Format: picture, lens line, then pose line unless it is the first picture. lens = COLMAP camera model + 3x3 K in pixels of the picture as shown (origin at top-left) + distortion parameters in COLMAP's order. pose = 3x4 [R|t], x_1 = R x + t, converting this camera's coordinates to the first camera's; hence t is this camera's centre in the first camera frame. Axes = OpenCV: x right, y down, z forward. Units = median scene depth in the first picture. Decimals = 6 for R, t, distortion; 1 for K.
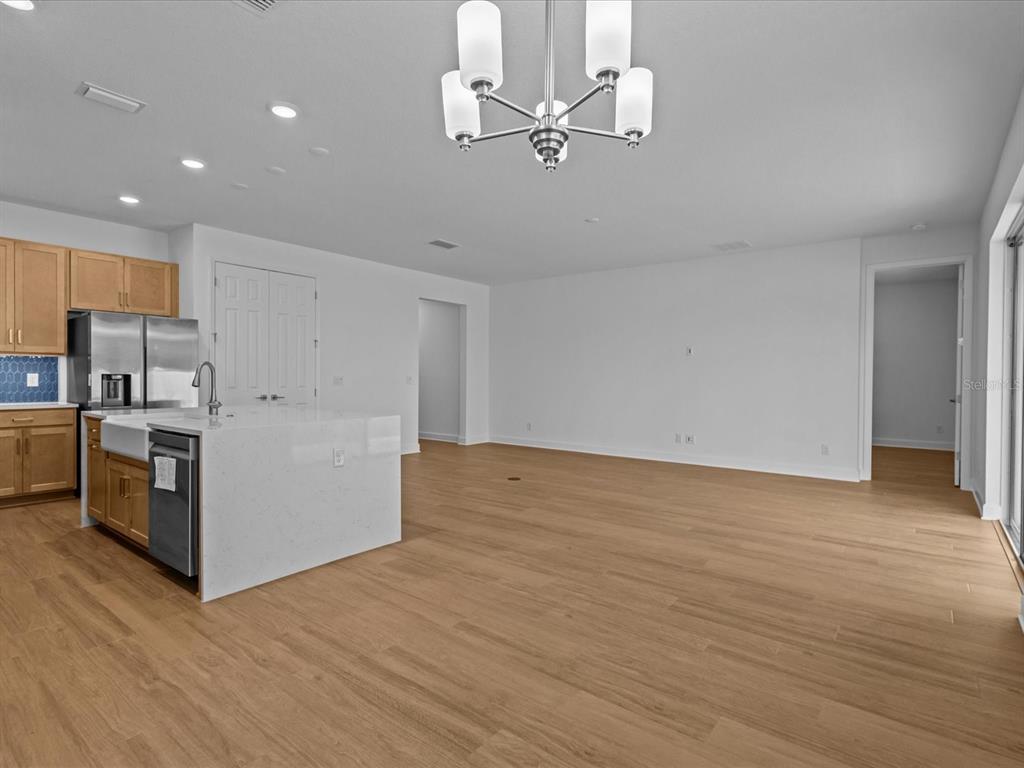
lens RADIAL K [[534.2, 0, 501.0], [0, 534.2, 384.7], [0, 0, 1]] dist [0.010418, -0.000961]
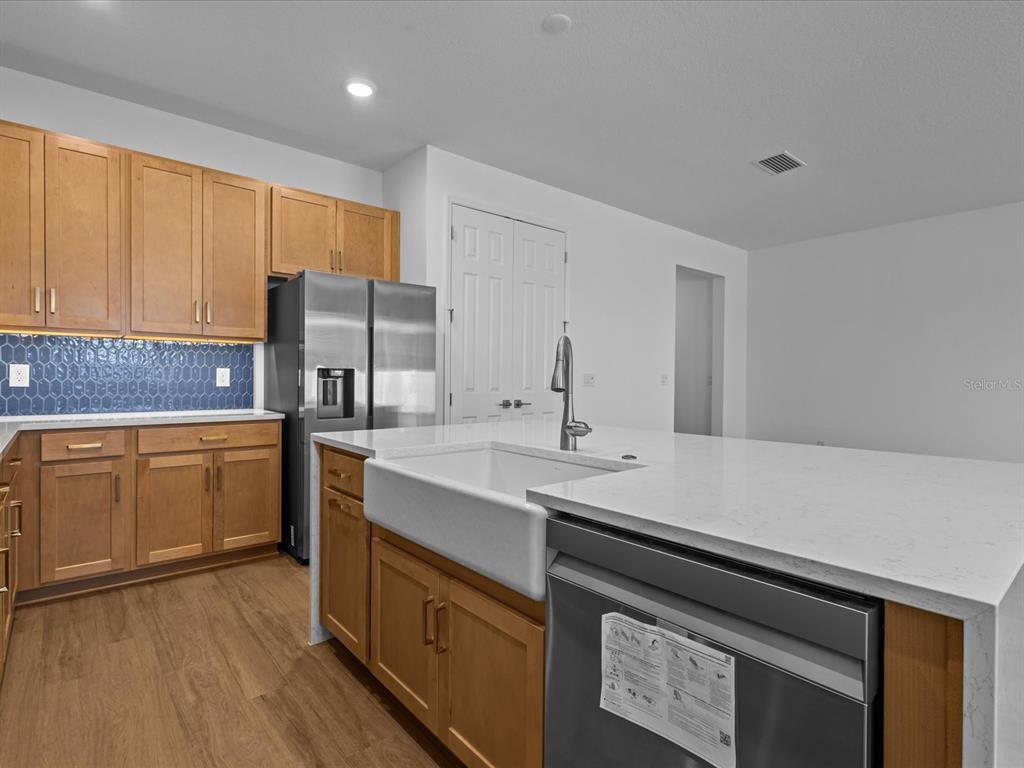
lens RADIAL K [[534.2, 0, 500.5], [0, 534.2, 384.8], [0, 0, 1]] dist [0.010418, -0.000961]
pose [[0.978136, 0.003572, -0.207938, -0.379567], [-0.003539, 0.999994, 0.000530, -0.001121], [0.207938, 0.000218, 0.978142, 0.401541]]
